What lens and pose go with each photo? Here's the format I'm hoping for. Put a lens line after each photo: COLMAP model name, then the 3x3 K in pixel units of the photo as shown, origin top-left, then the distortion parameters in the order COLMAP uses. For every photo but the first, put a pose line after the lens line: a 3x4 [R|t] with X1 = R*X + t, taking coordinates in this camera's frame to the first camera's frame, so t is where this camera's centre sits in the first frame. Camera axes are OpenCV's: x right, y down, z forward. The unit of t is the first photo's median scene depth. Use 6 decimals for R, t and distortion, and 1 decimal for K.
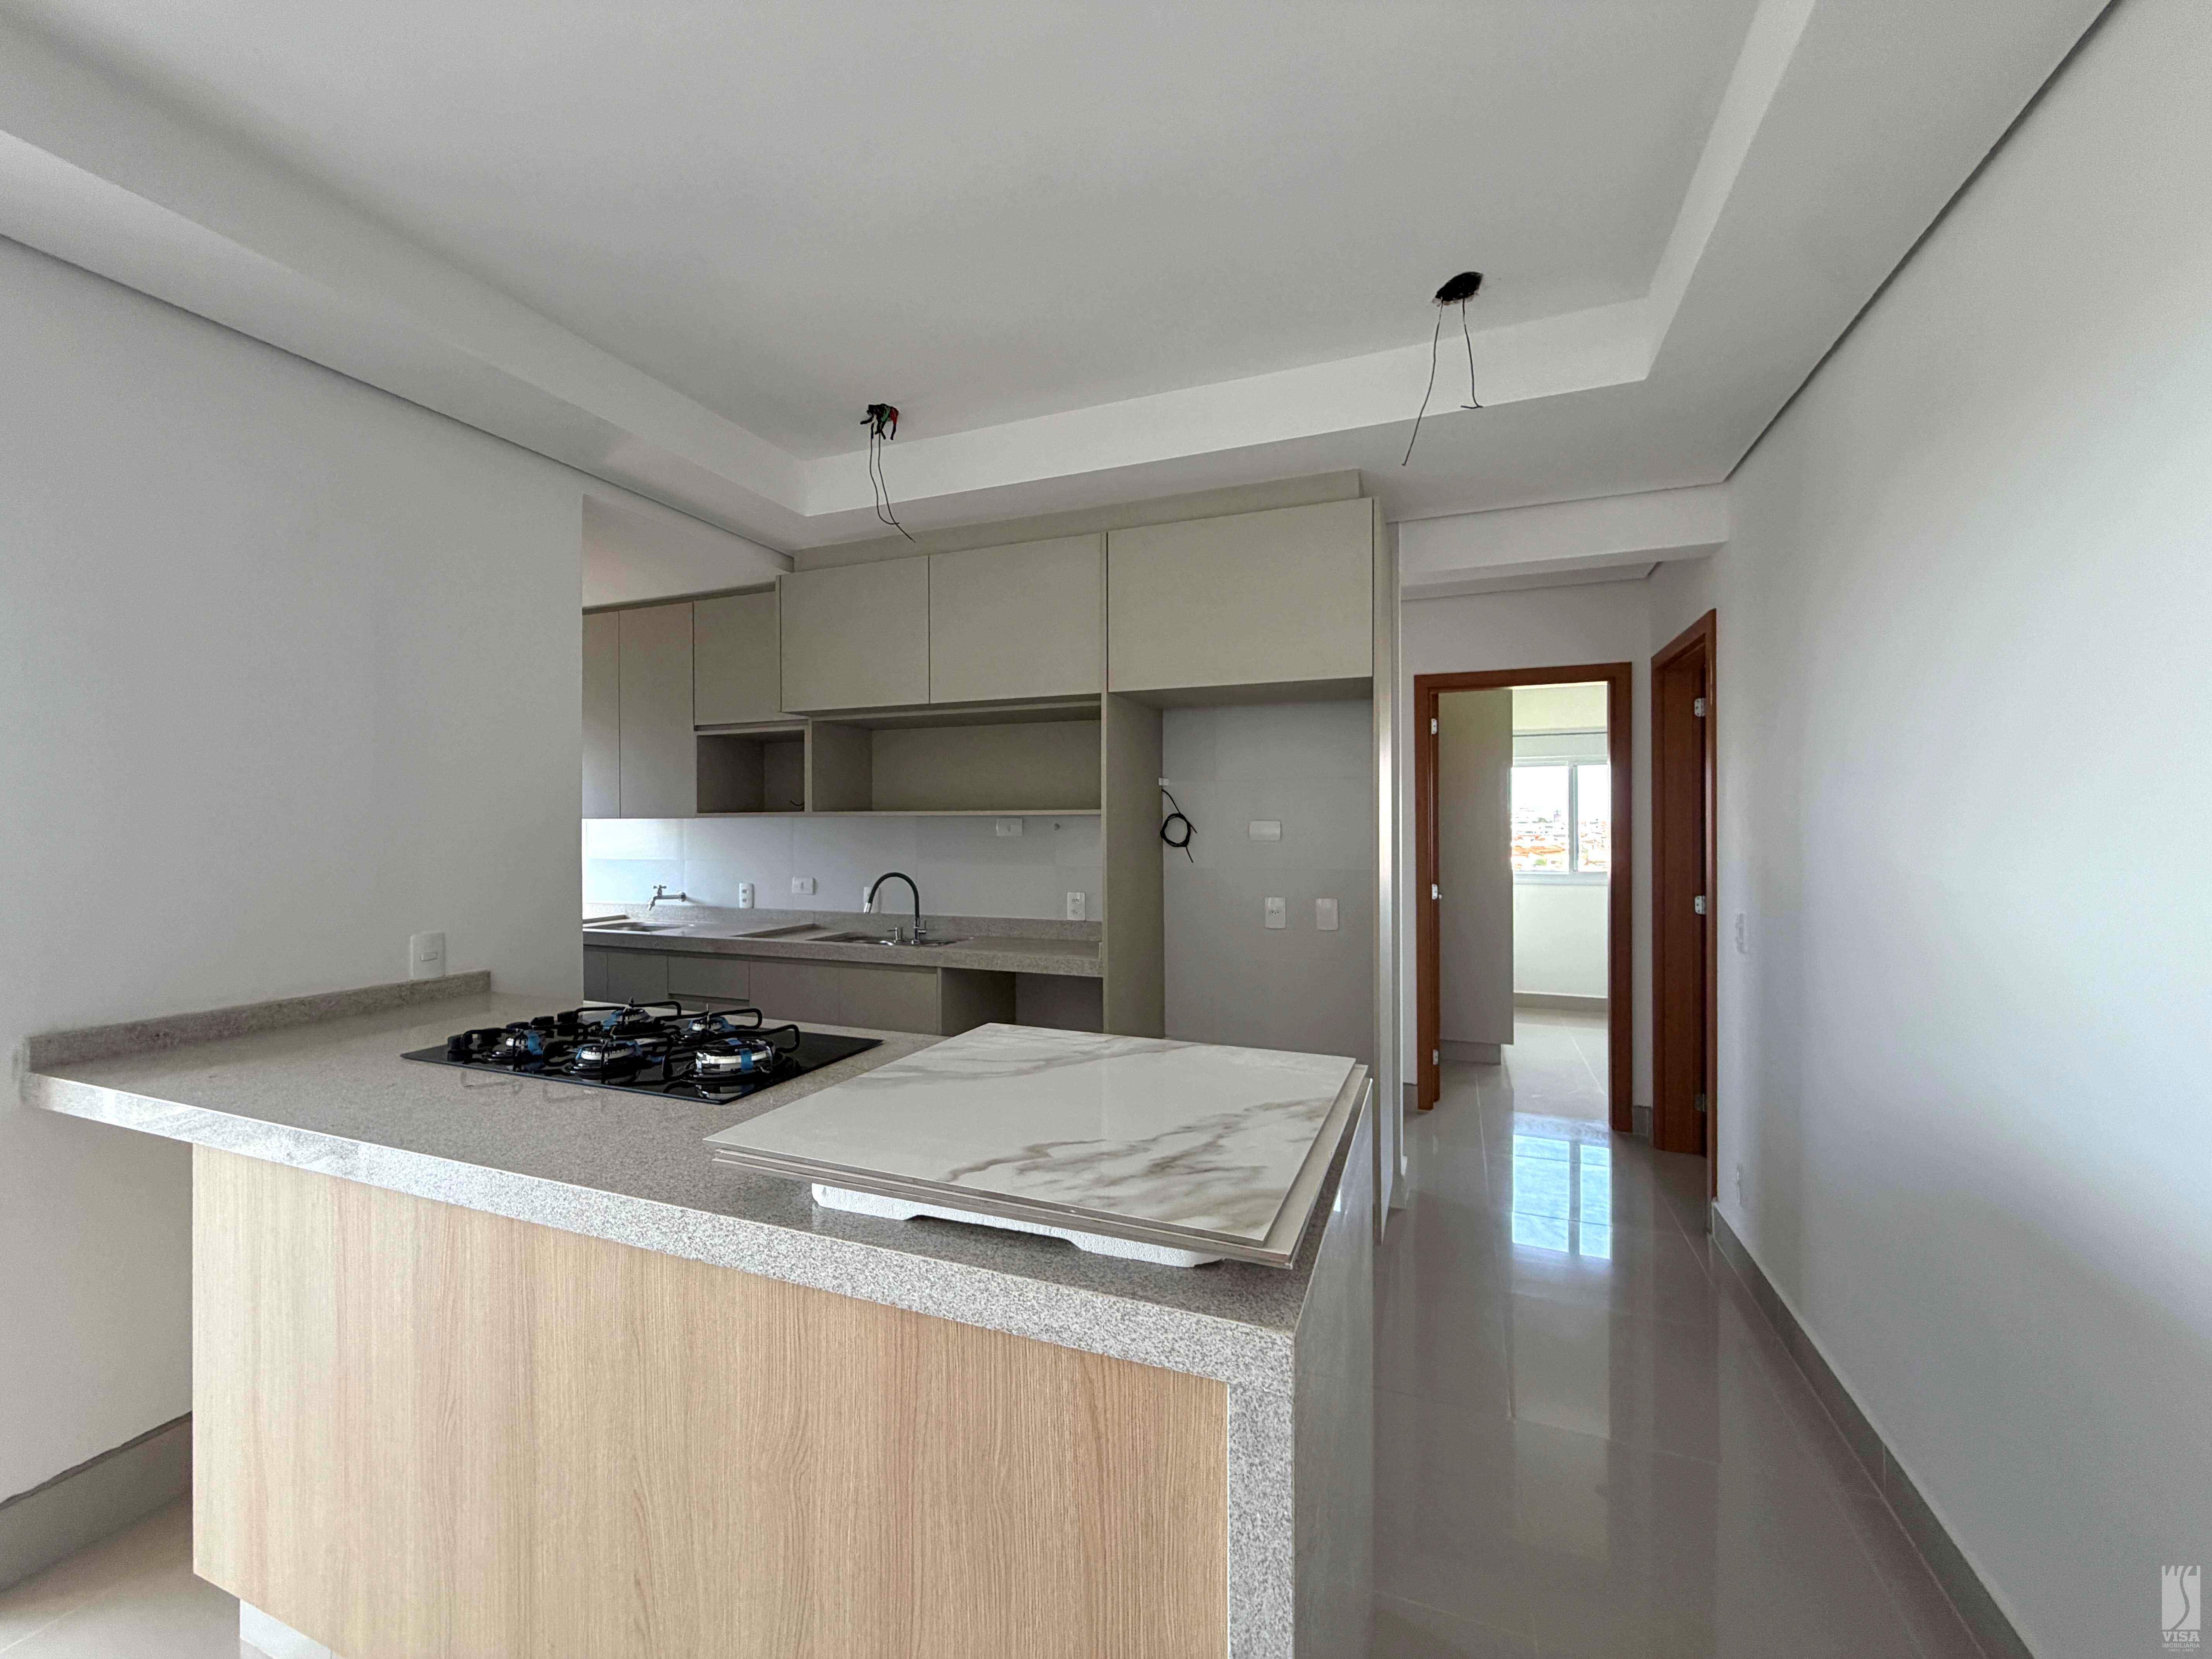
lens RADIAL K [[883.9, 0, 1108.2], [0, 883.9, 825.4], [0, 0, 1]] dist [-0.006991, 0.000114]
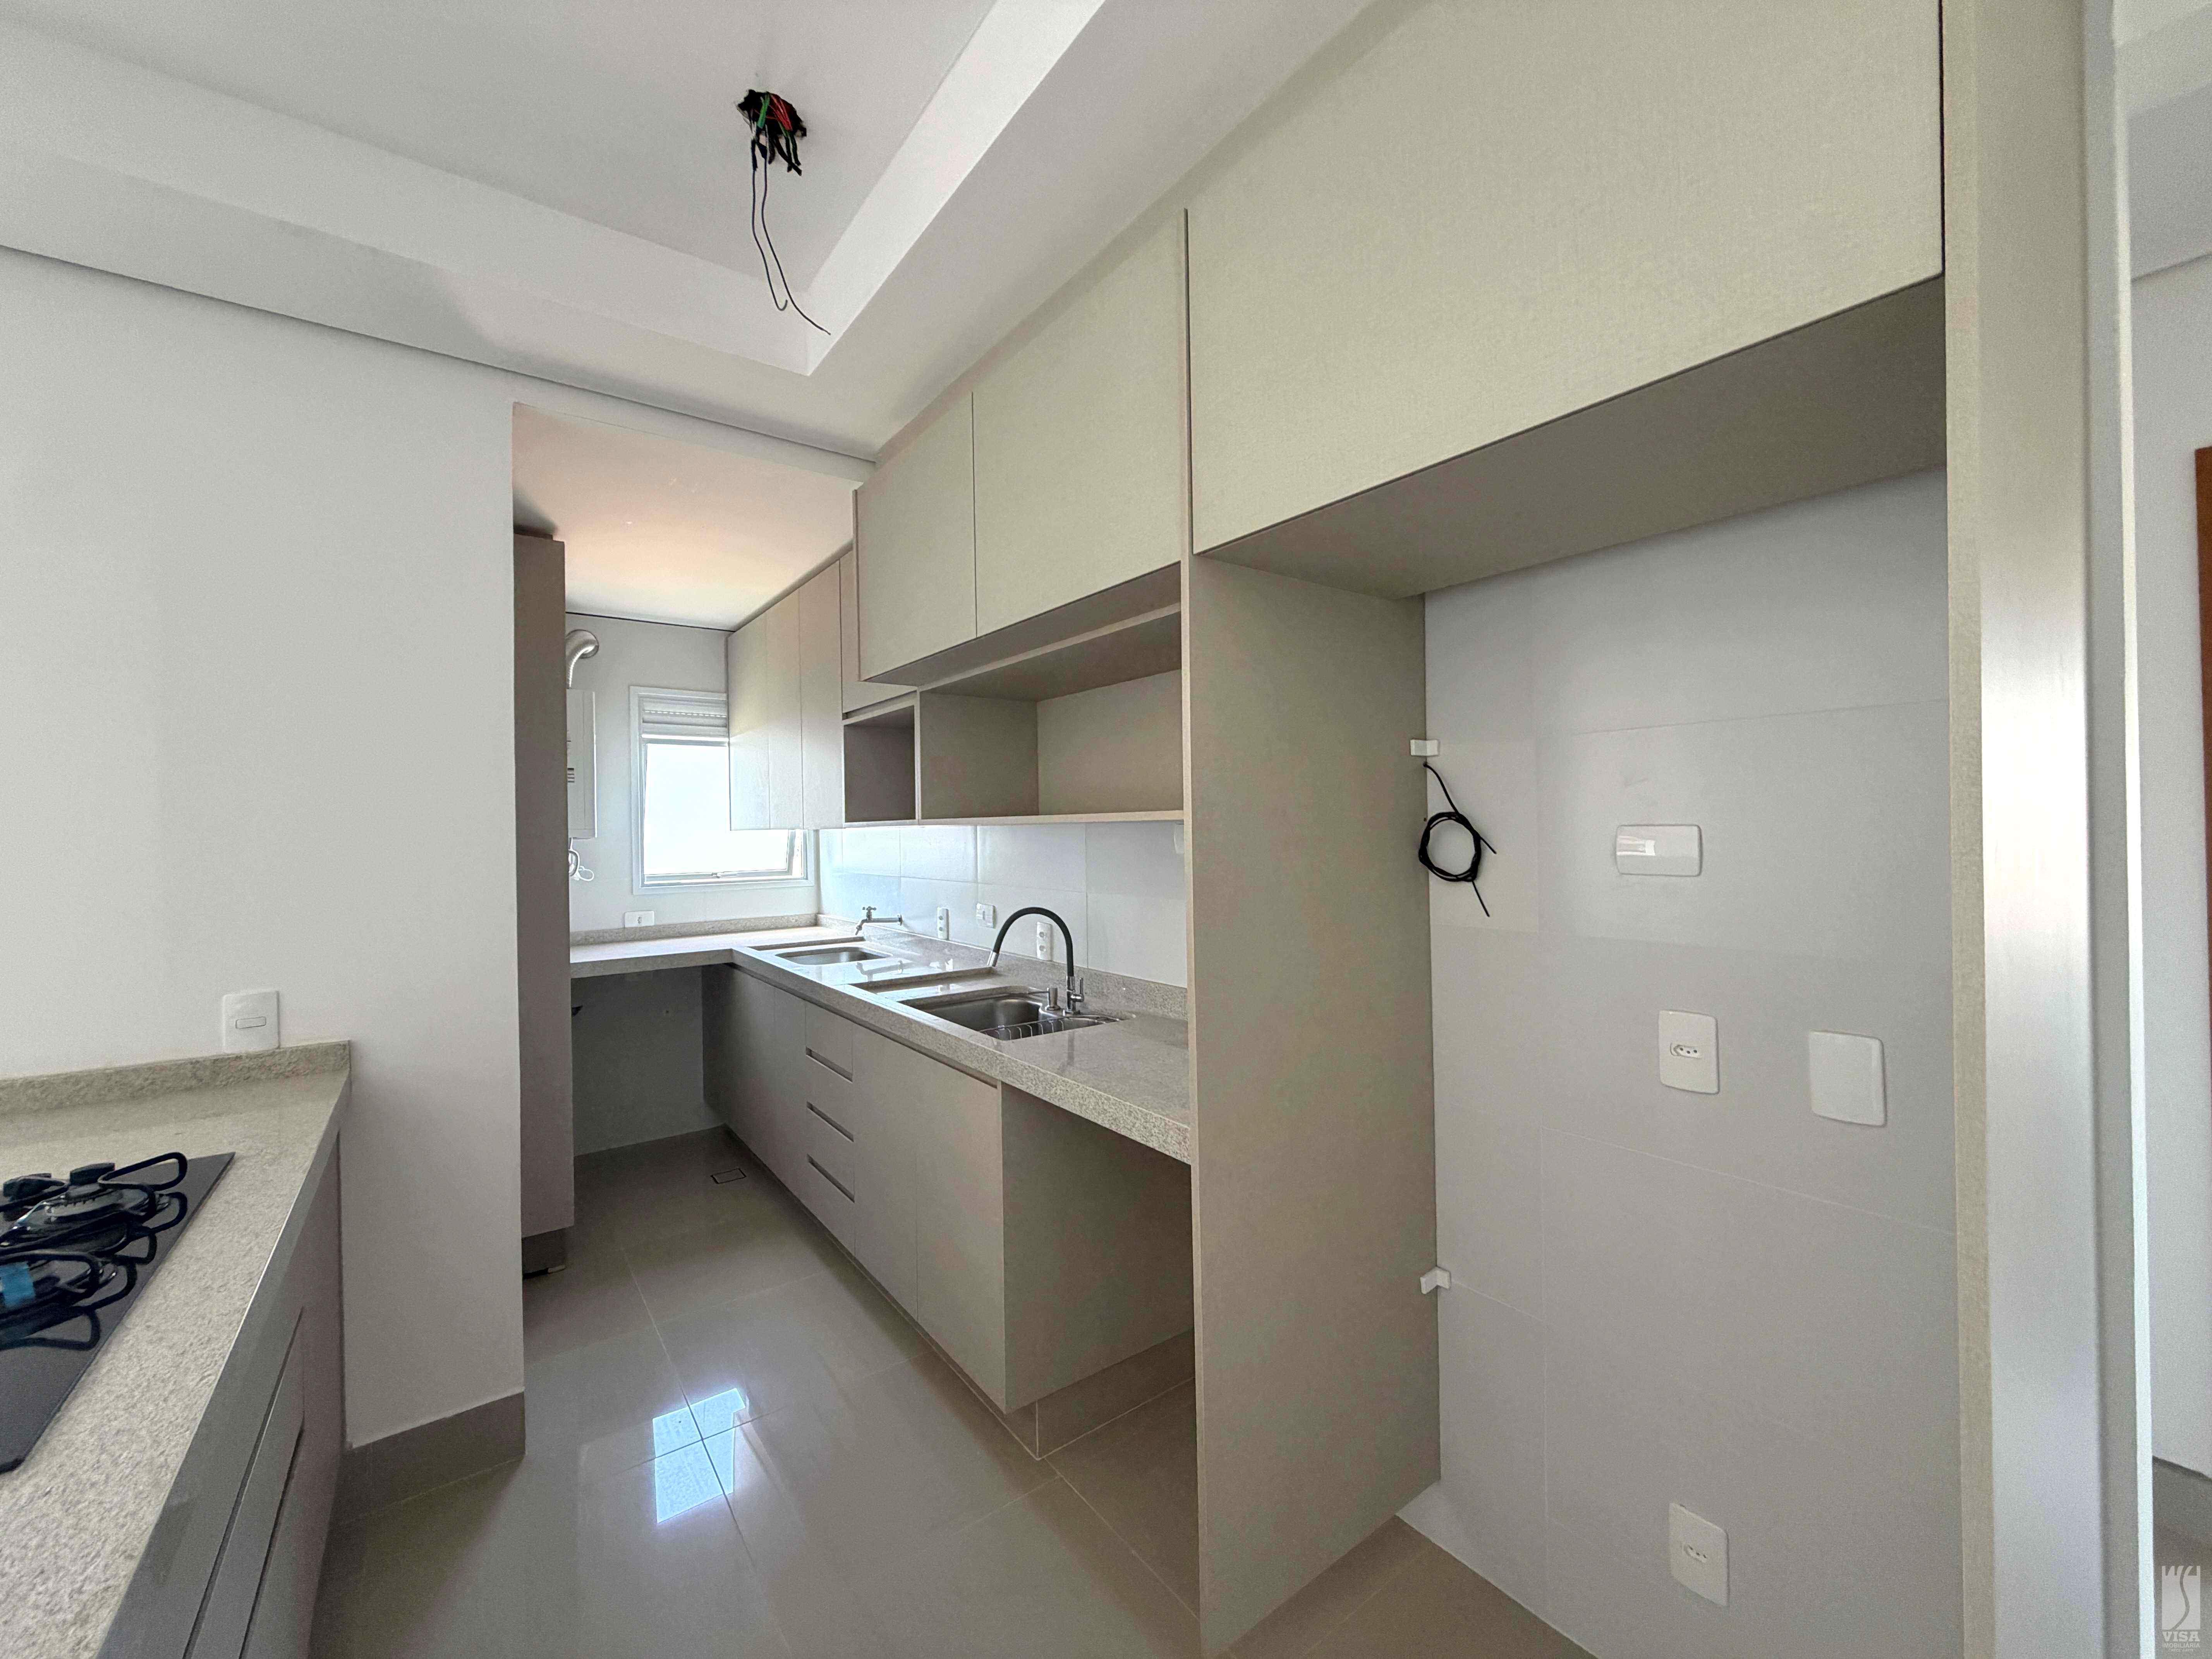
lens RADIAL K [[883.9, 0, 1111.6], [0, 883.9, 826.1], [0, 0, 1]] dist [-0.006991, 0.000114]
pose [[0.848444, -0.009979, -0.529190, 0.174684], [0.011745, 0.999931, -0.000026, -0.008128], [0.529154, -0.006193, 0.848503, 0.497320]]
